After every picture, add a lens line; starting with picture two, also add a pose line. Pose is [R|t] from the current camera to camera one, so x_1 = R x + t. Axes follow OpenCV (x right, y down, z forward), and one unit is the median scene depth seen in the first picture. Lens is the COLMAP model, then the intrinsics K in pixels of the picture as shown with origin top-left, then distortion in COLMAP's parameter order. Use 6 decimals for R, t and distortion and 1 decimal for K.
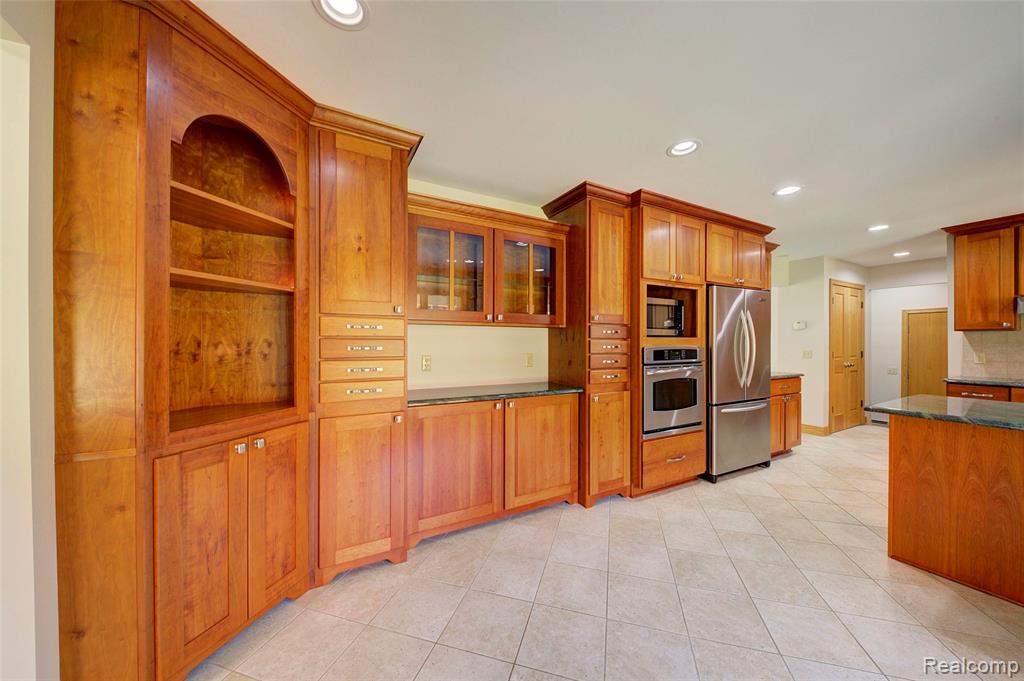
lens RADIAL K [[355.4, 0, 514.6], [0, 355.4, 341.5], [0, 0, 1]] dist [-0.006978, -0.001590]
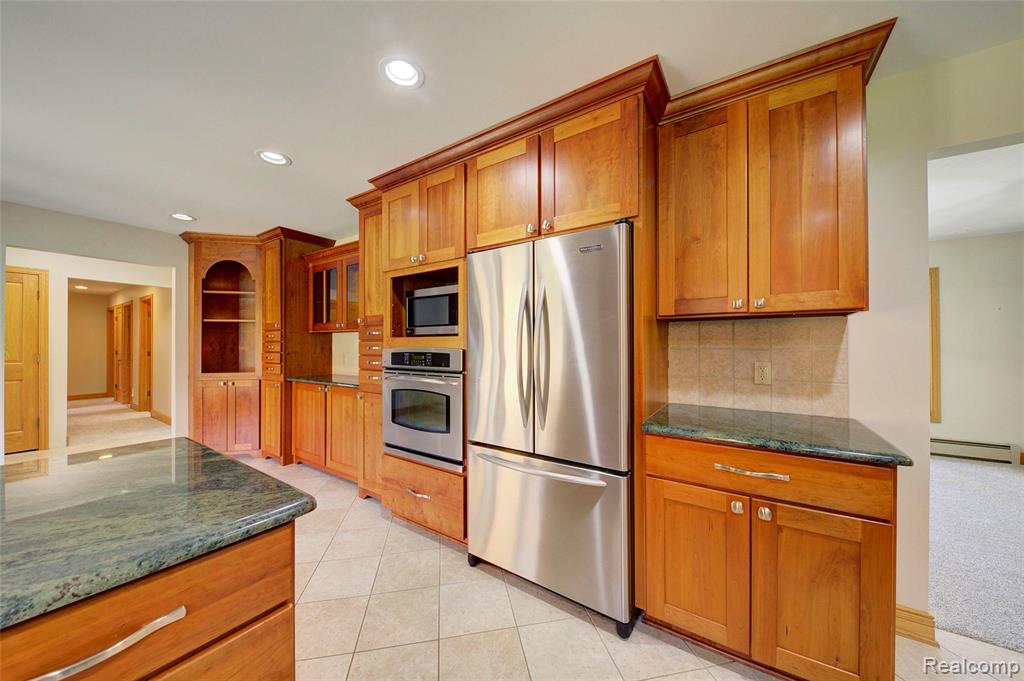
lens RADIAL K [[355.4, 0, 515.6], [0, 355.4, 343.7], [0, 0, 1]] dist [-0.006978, -0.001590]
pose [[0.461683, -0.005320, -0.887029, 1.541290], [0.000137, 0.999982, -0.005926, 0.009651], [0.887045, 0.002615, 0.461675, 1.025456]]
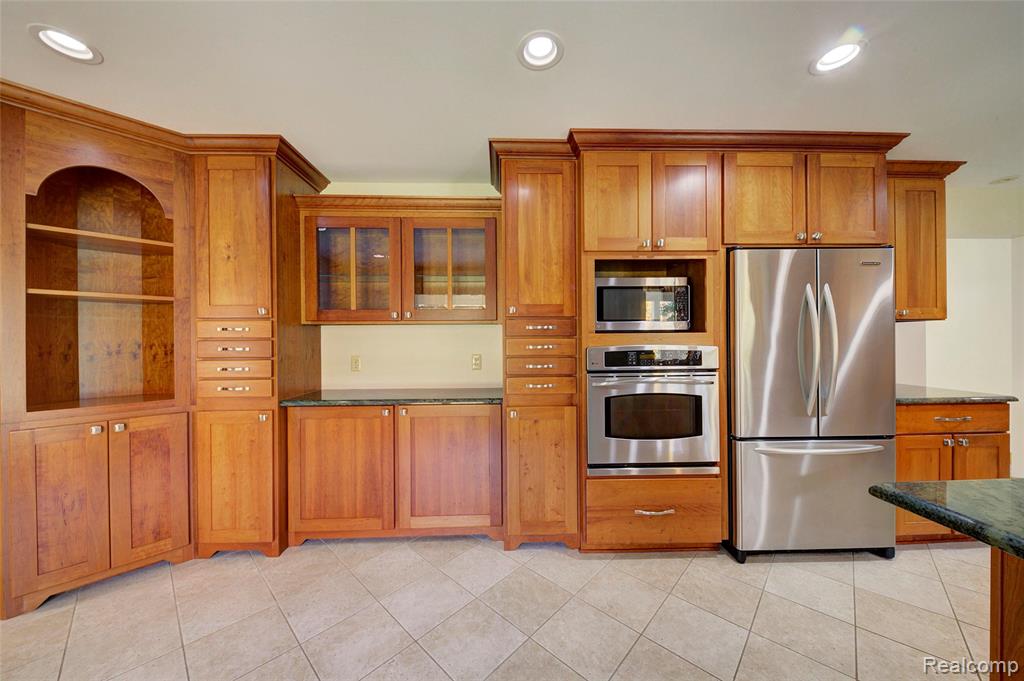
lens RADIAL K [[355.4, 0, 511.4], [0, 355.4, 341.4], [0, 0, 1]] dist [-0.006978, -0.001590]
pose [[0.890720, -0.008214, -0.454479, 0.645113], [0.009209, 0.999958, -0.000023, 0.002876], [0.454460, -0.004165, 0.890758, 0.335838]]
